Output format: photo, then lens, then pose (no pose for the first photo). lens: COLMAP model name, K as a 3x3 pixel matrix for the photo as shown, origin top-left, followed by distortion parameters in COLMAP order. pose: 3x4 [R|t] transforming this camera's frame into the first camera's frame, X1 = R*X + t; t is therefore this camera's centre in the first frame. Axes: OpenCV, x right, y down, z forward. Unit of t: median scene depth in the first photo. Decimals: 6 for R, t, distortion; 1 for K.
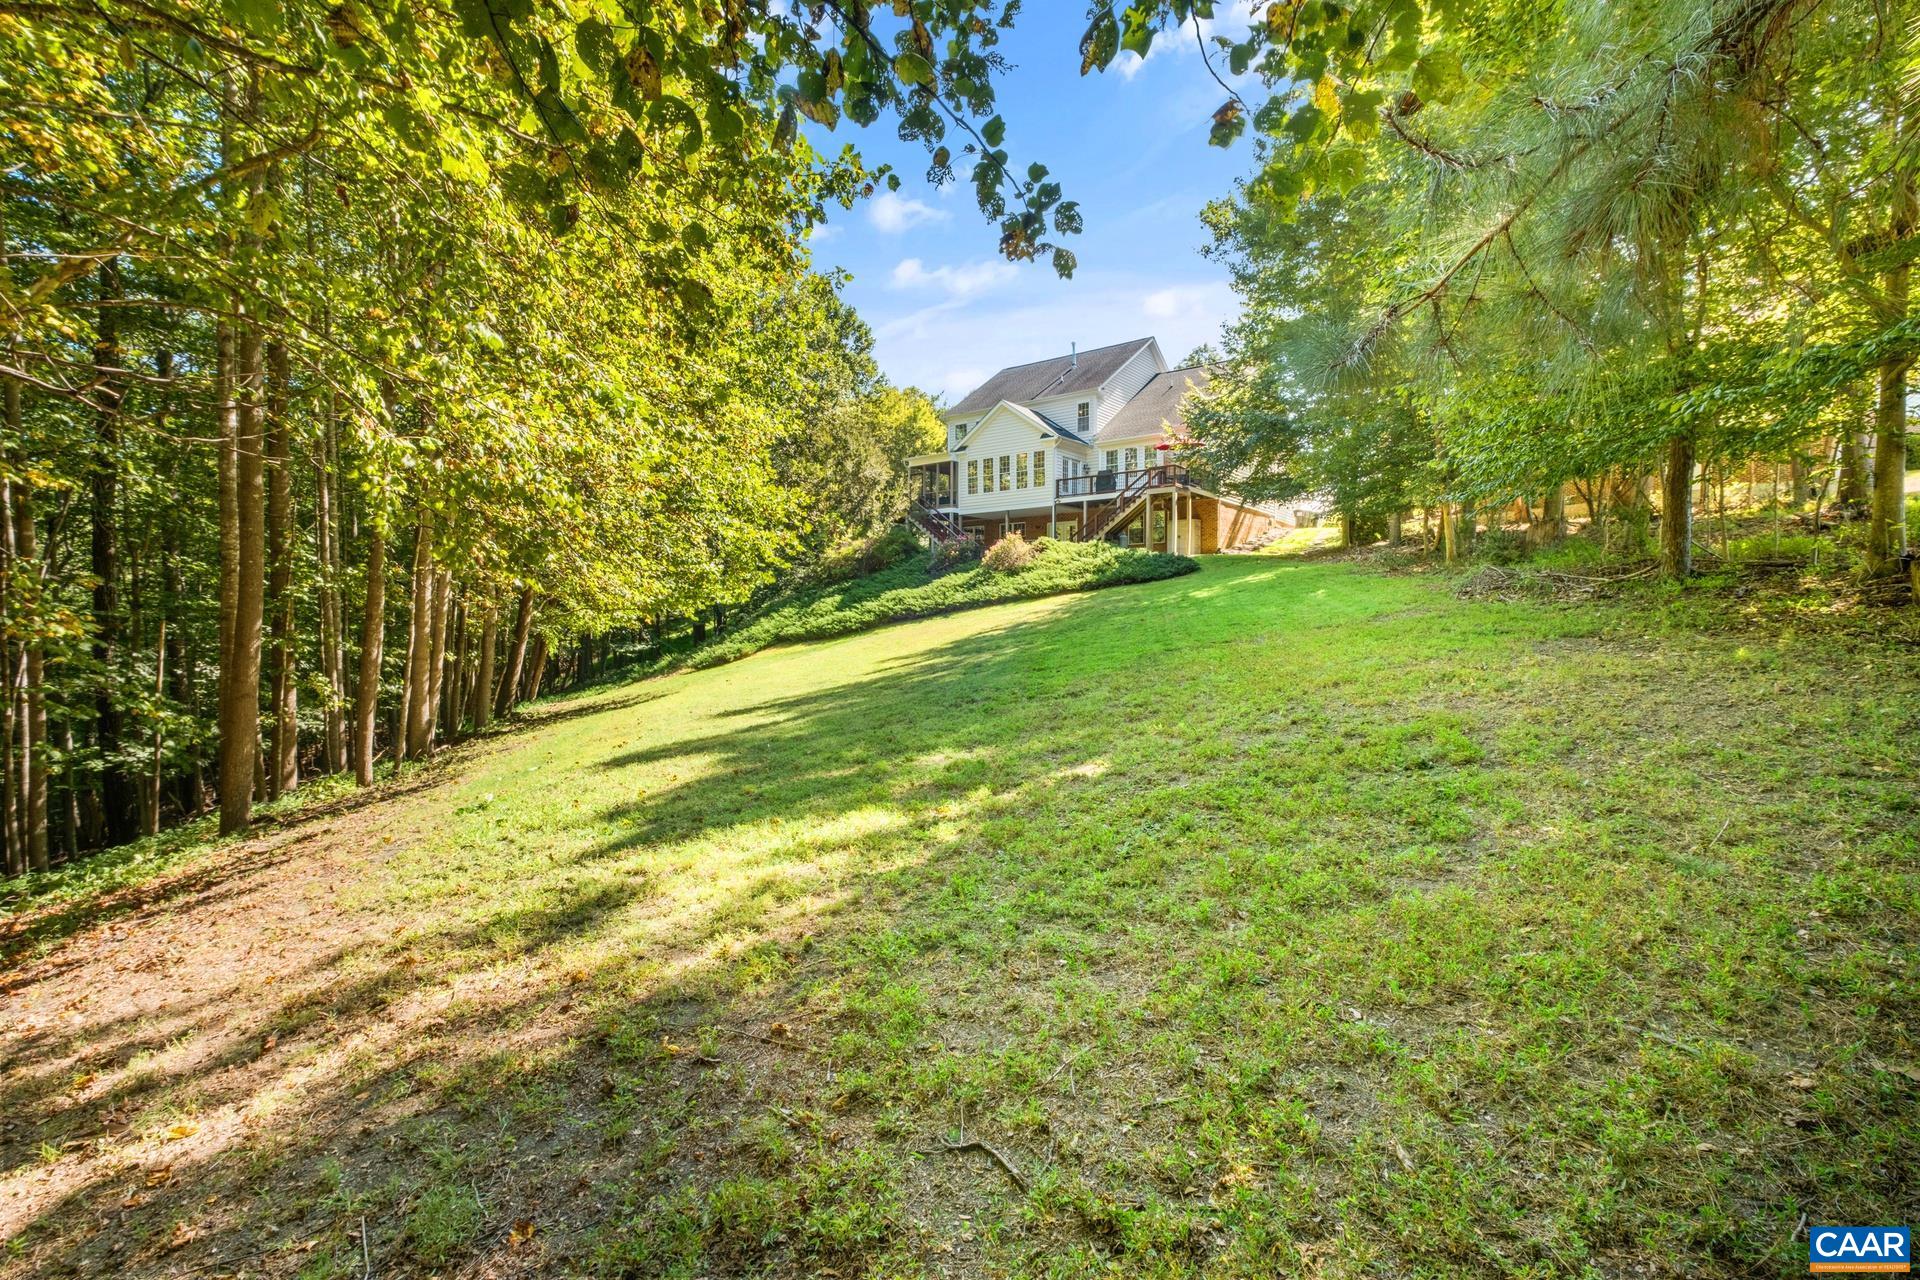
lens RADIAL K [[819.8, 0, 959.6], [0, 819.8, 609.0], [0, 0, 1]] dist [0.000831, -0.000030]
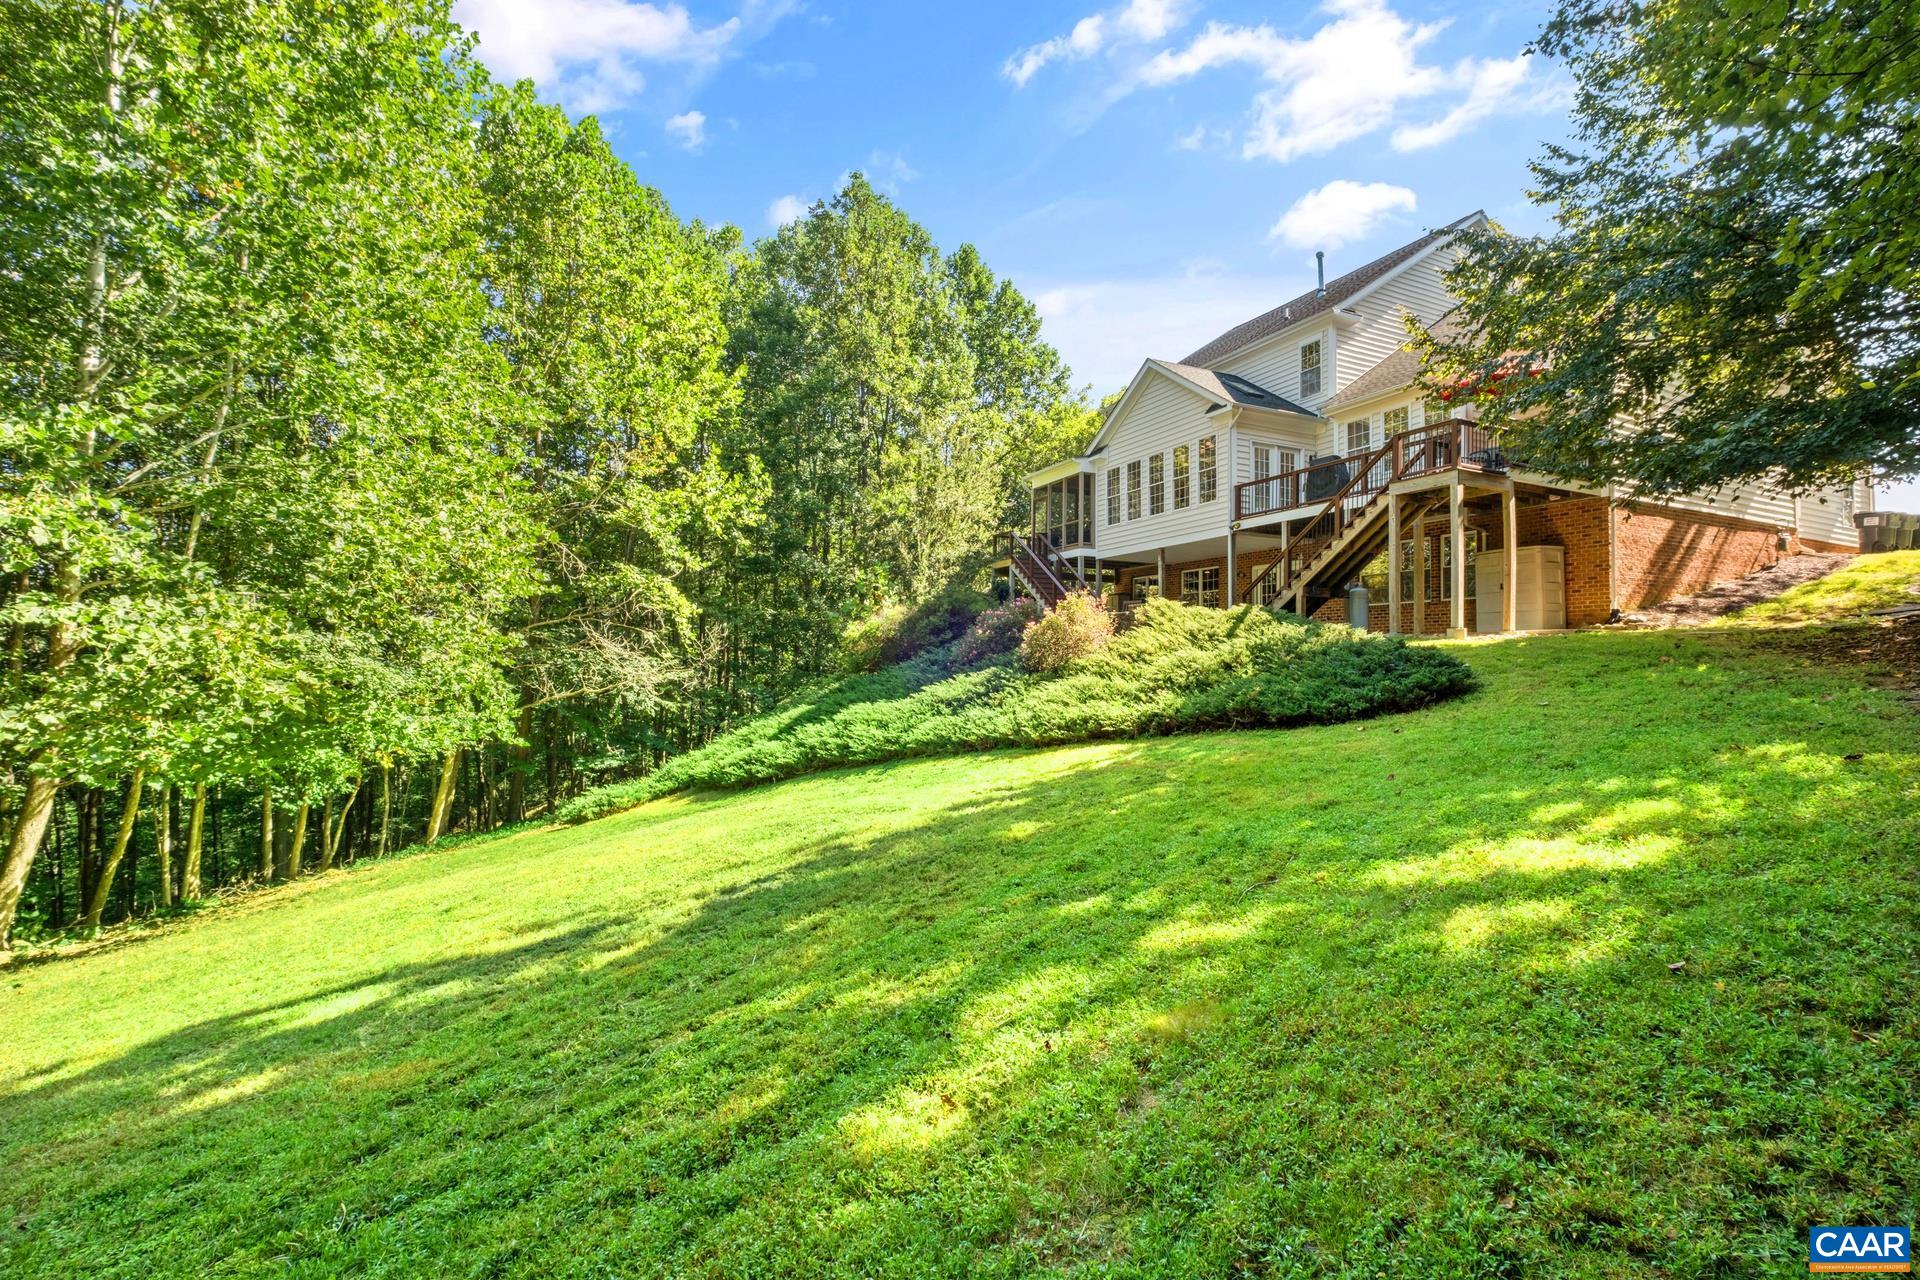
lens RADIAL K [[819.8, 0, 959.6], [0, 819.8, 609.0], [0, 0, 1]] dist [0.000831, -0.000030]
pose [[0.898582, -0.019981, -0.438351, 0.191869], [-0.005120, 0.998417, -0.056006, -0.047976], [0.438777, 0.052570, 0.897057, 0.456025]]
